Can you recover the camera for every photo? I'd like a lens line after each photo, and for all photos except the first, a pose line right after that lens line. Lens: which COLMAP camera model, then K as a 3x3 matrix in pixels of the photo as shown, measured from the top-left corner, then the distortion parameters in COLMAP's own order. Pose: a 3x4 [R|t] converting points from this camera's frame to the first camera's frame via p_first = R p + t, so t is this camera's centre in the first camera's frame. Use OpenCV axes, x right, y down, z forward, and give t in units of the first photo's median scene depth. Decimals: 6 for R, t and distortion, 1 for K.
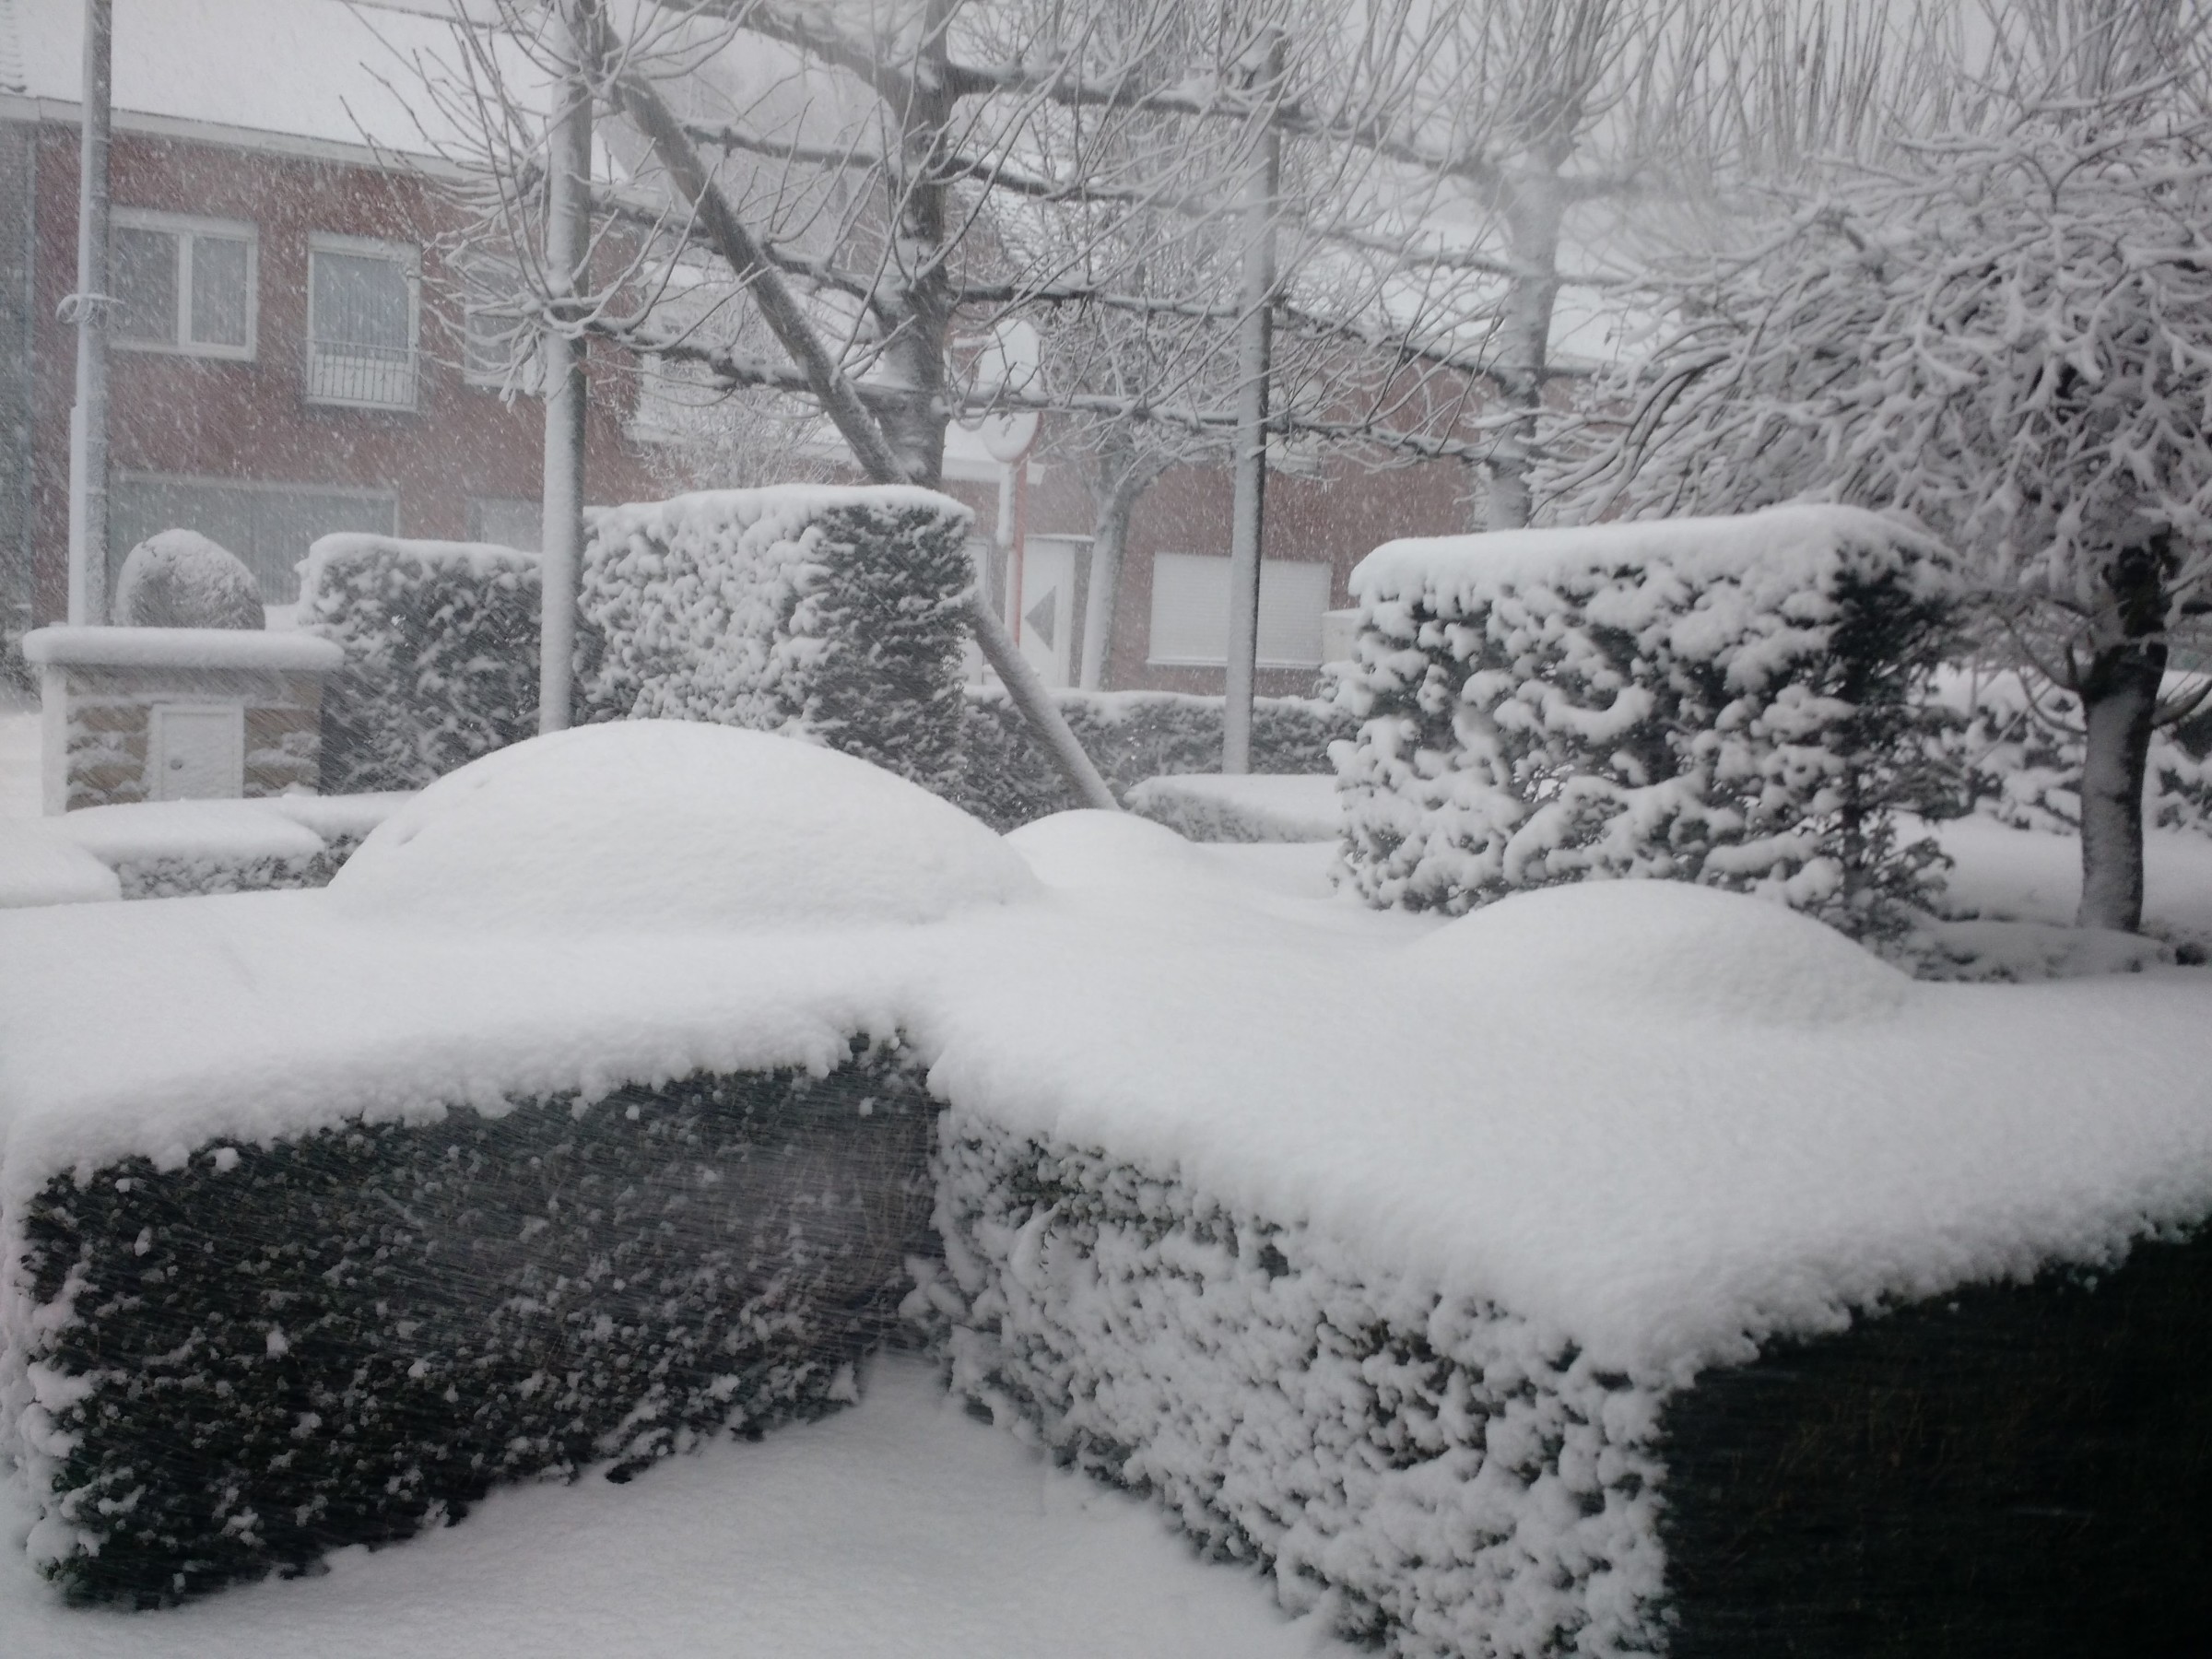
lens RADIAL K [[1913.8, 0, 1106.0], [0, 1913.8, 829.5], [0, 0, 1]] dist [-0.005938, 0.002824]
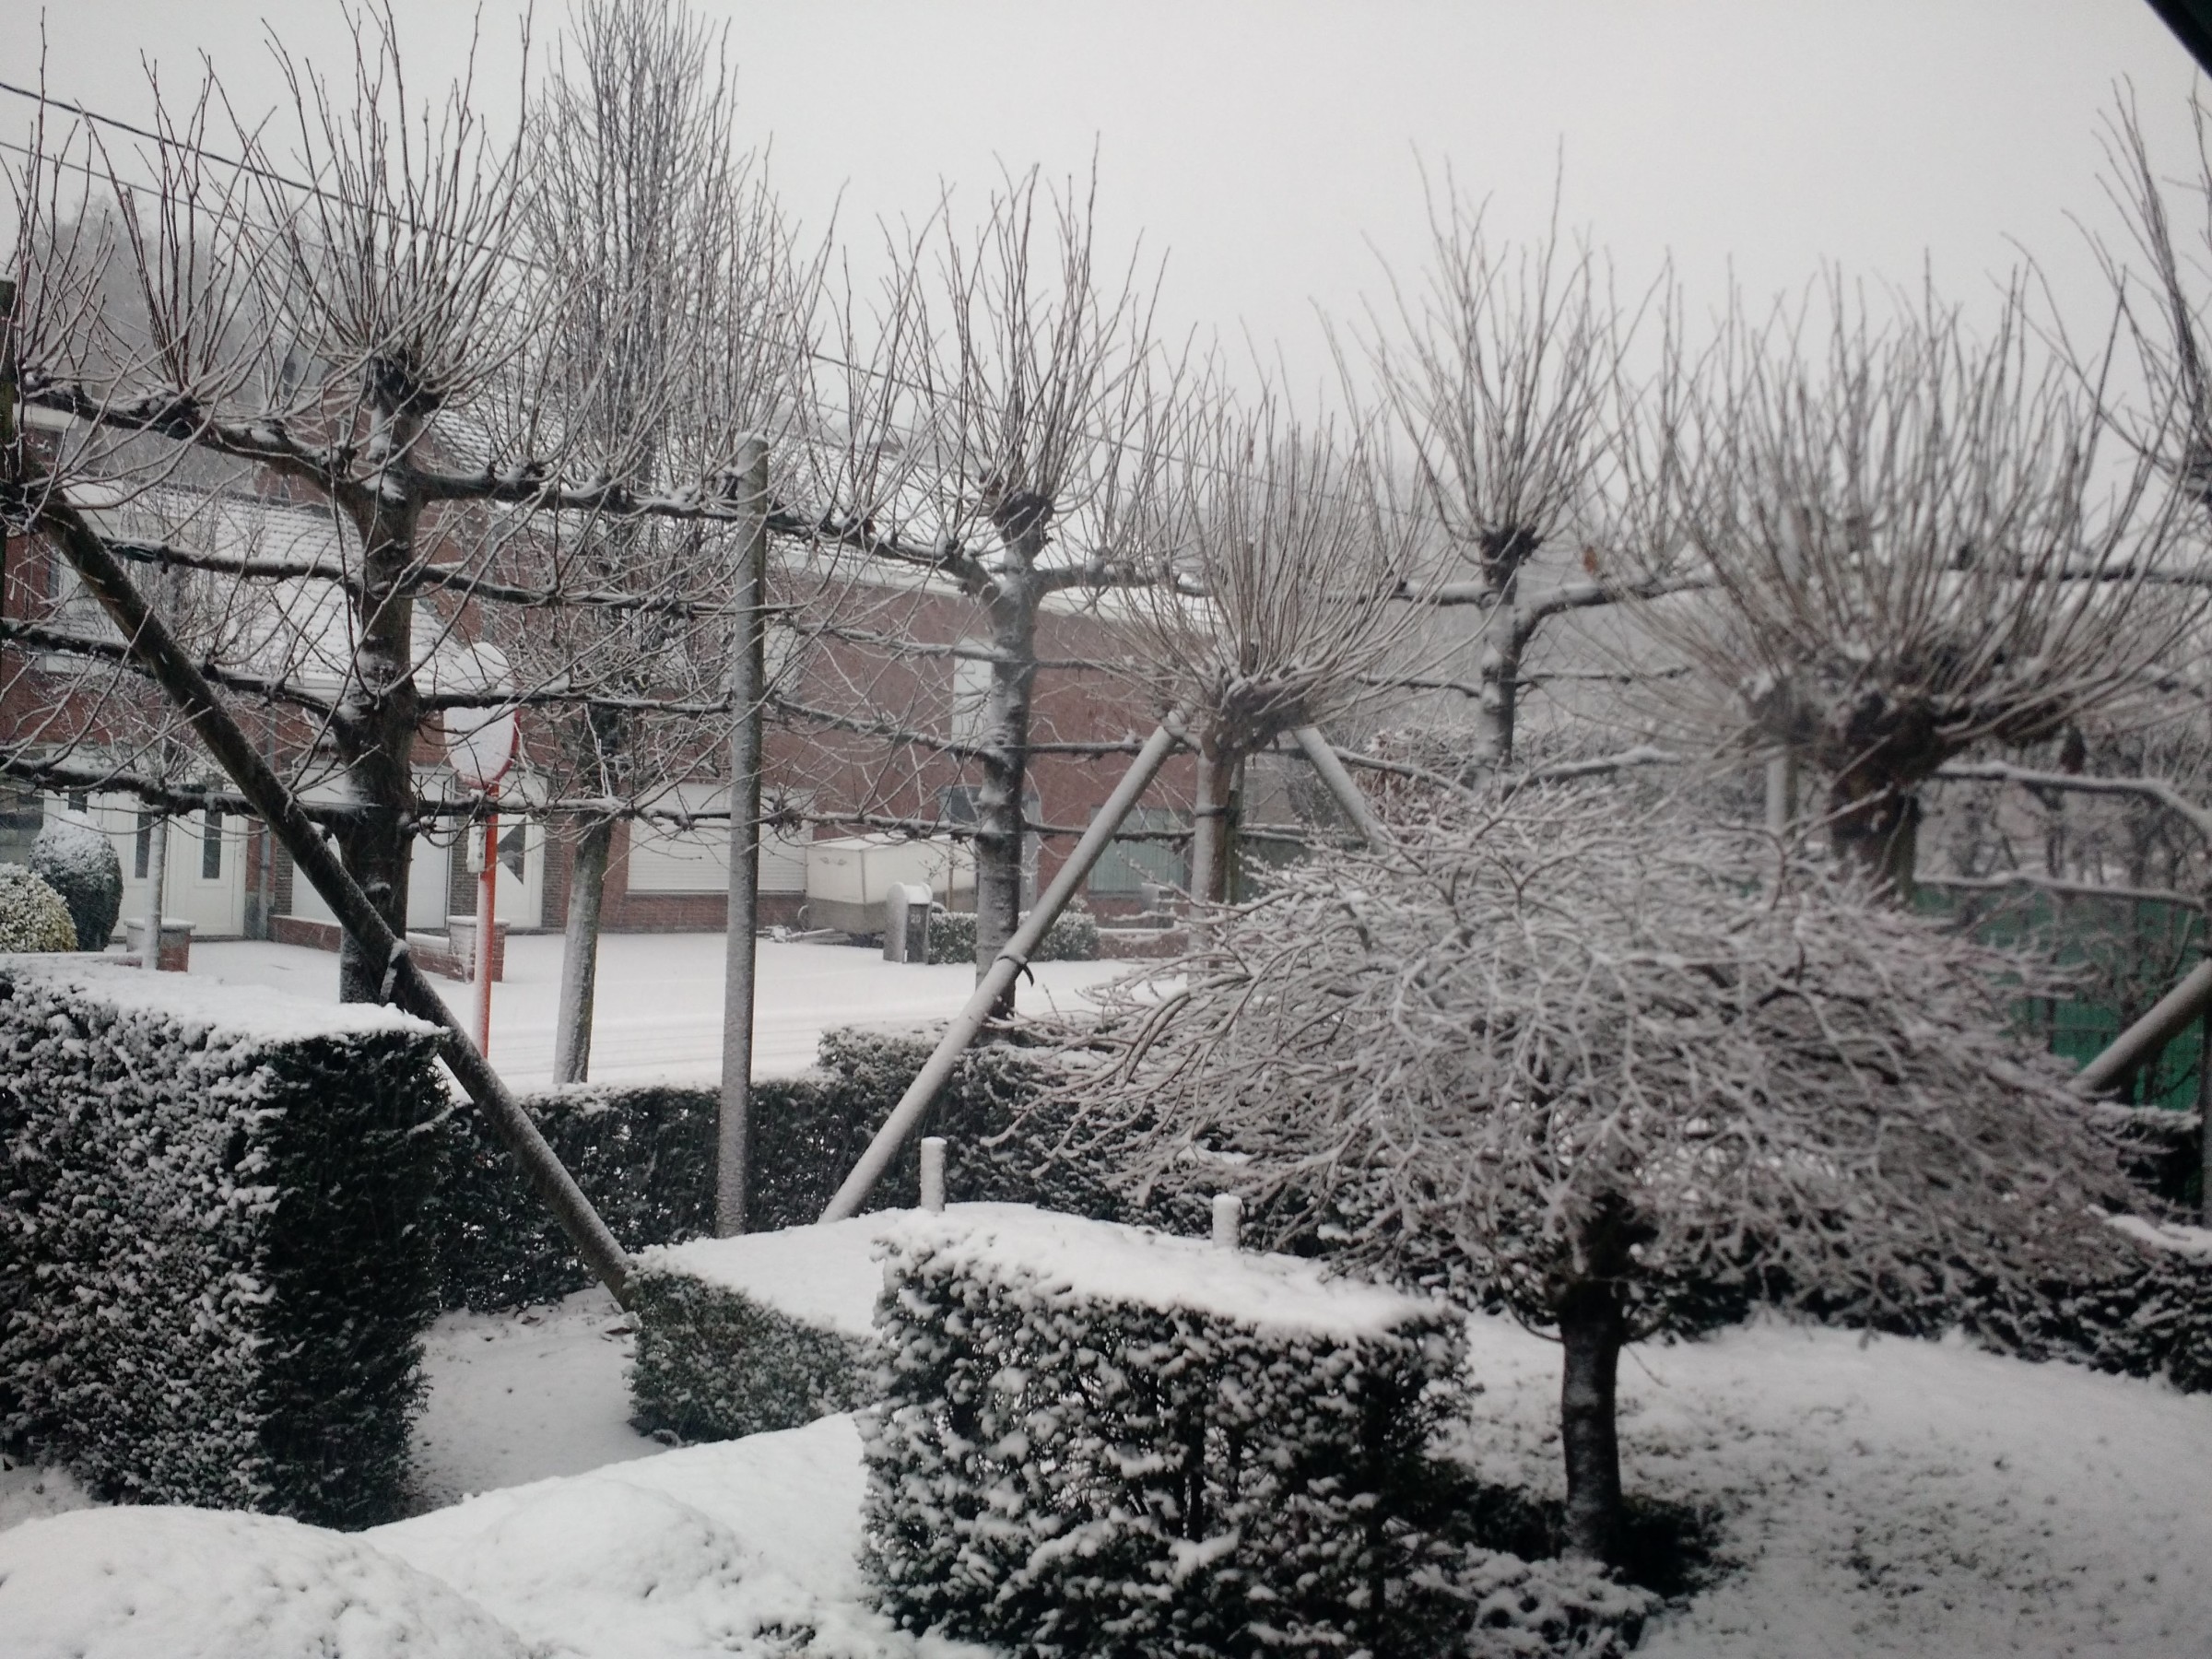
lens RADIAL K [[1913.8, 0, 1106.0], [0, 1913.8, 829.5], [0, 0, 1]] dist [-0.005938, 0.002824]
pose [[0.964236, -0.008765, 0.264900, -0.004762], [0.040551, 0.992565, -0.114761, -0.100200], [-0.261925, 0.121398, 0.957423, 0.010791]]
